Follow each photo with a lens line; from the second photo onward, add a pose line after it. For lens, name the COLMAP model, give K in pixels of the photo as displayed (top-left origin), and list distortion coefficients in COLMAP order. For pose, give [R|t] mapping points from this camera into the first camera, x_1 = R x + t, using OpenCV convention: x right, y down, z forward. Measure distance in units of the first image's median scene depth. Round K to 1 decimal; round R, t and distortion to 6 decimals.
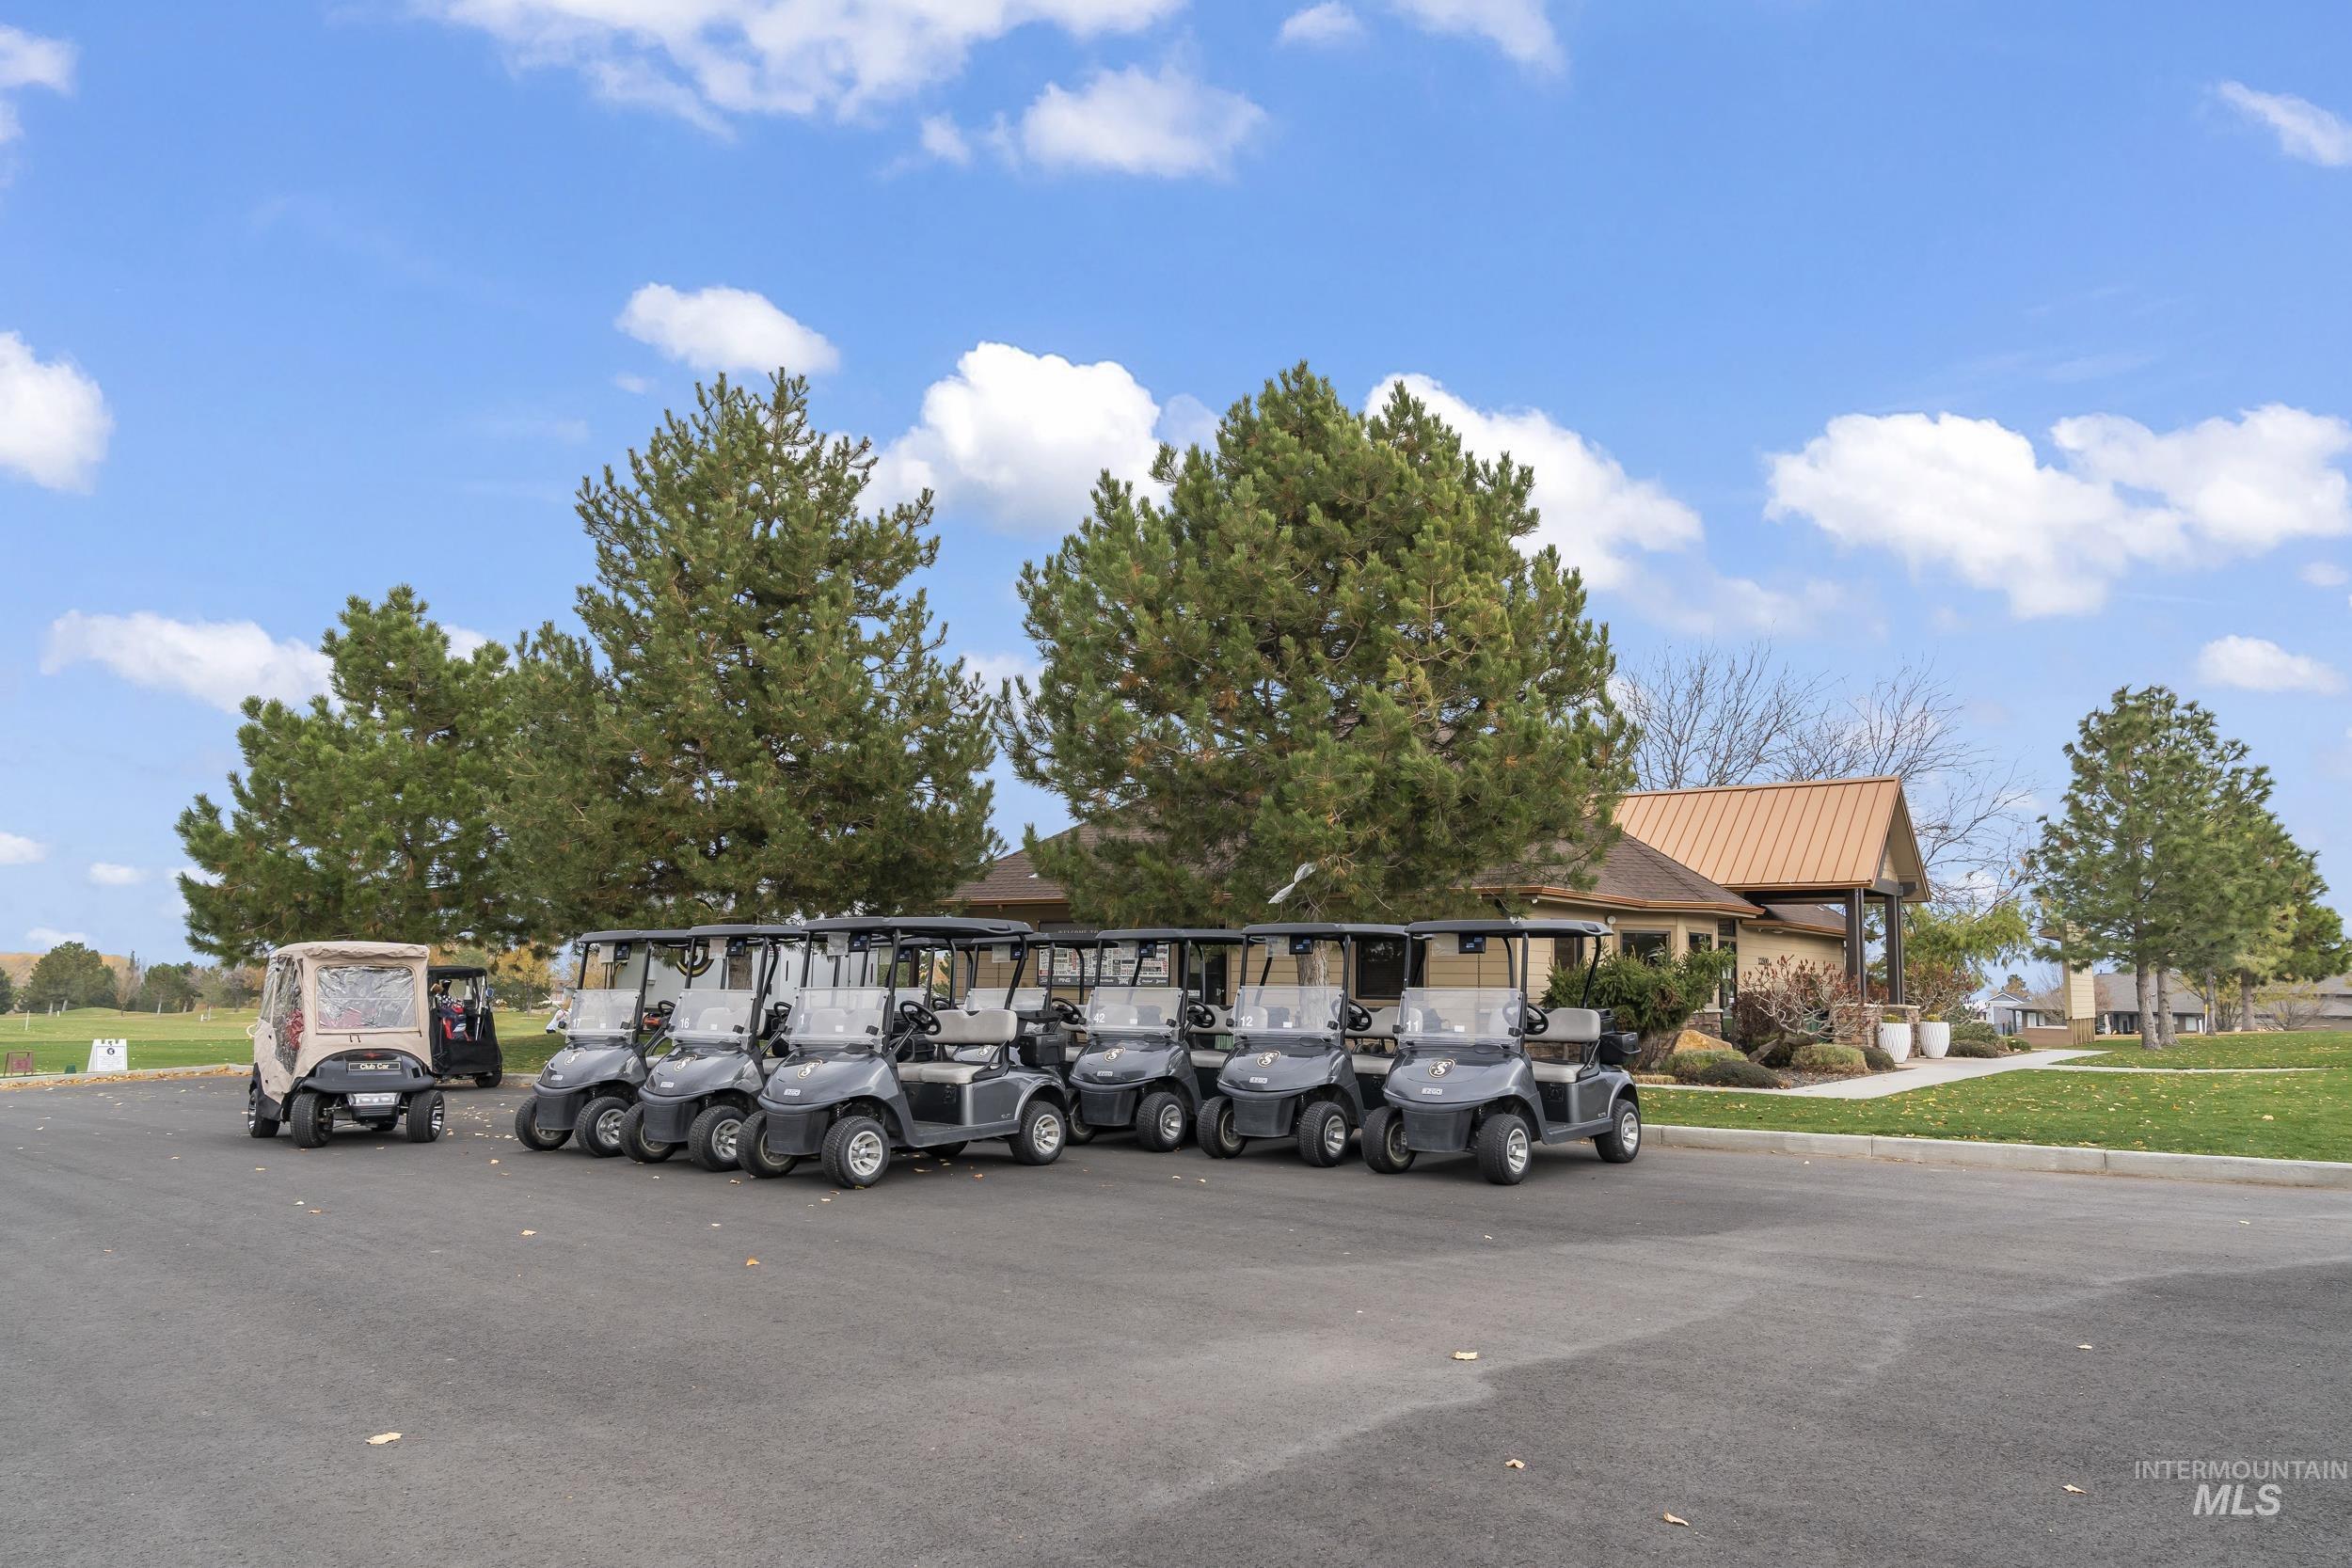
lens RADIAL K [[1625.9, 0, 1176.0], [0, 1625.9, 784.4], [0, 0, 1]] dist [0.000637, -0.000172]
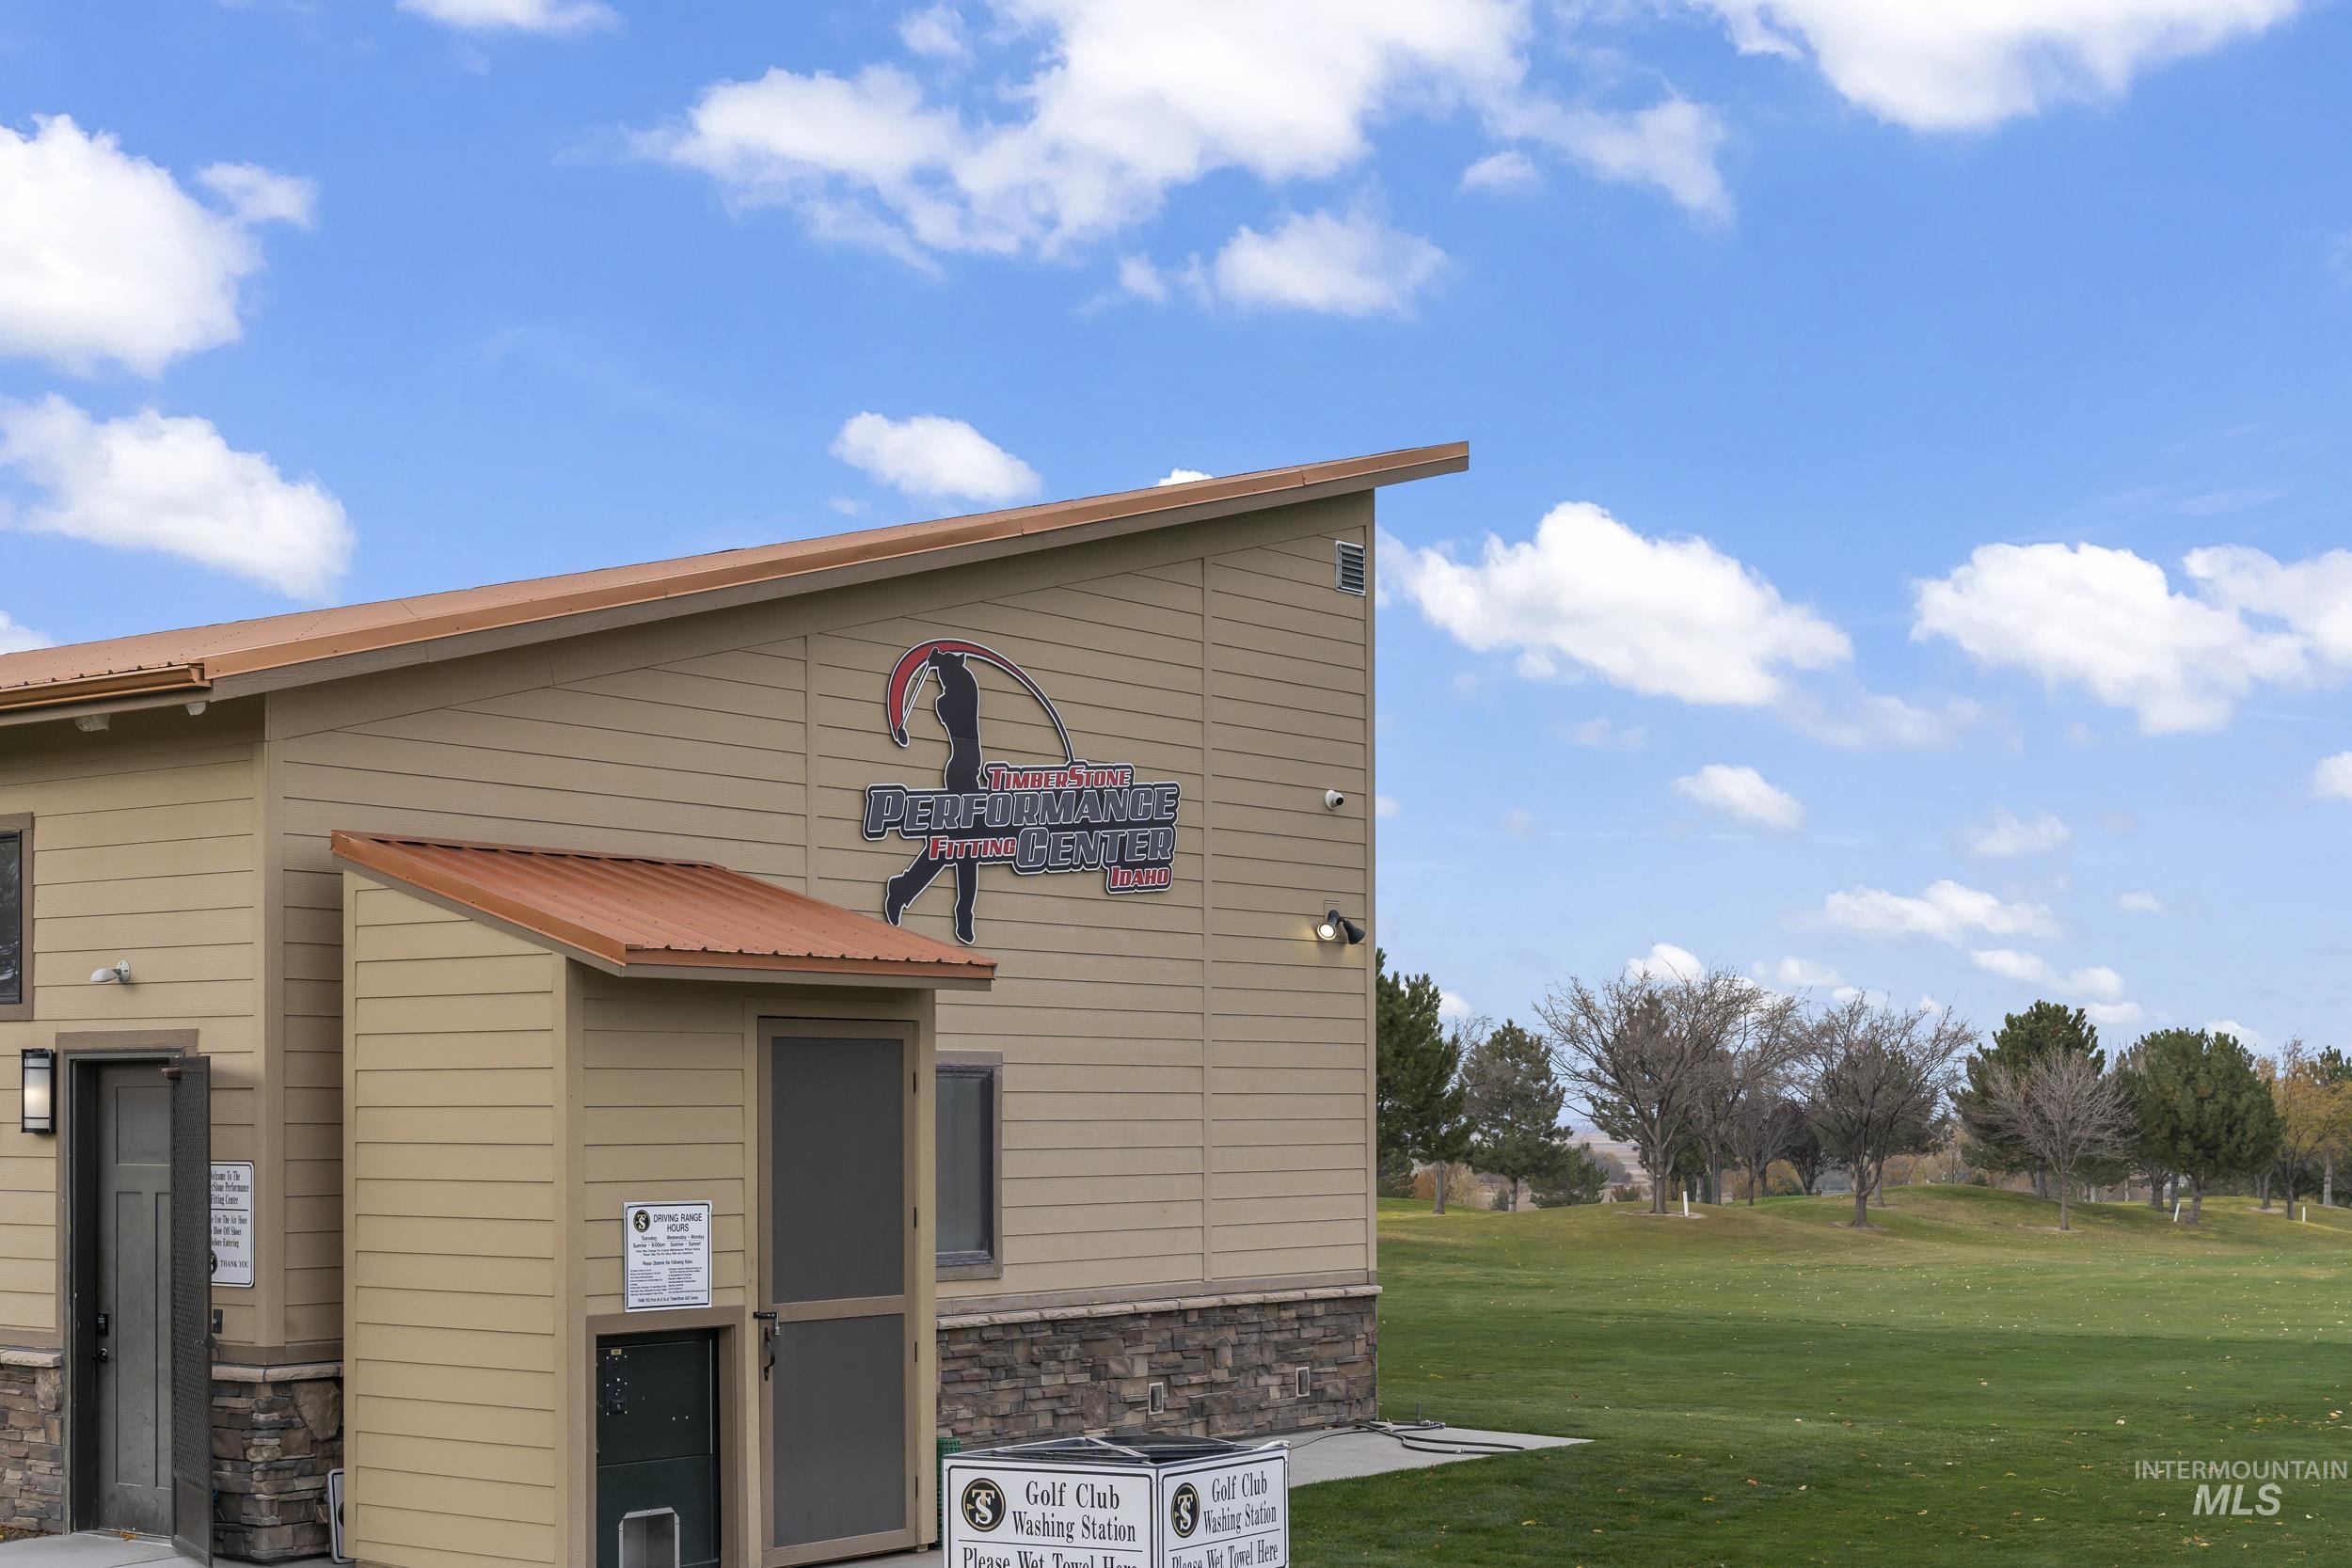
lens RADIAL K [[3346.2, 0, 1176.0], [0, 3346.2, 786.0], [0, 0, 1]] dist [0.000962, 0.000000]
pose [[0.998063, 0.010184, -0.061372, 0.016470], [-0.016985, 0.993638, -0.111330, 0.173013], [0.059848, 0.112157, 0.991887, -1.122313]]
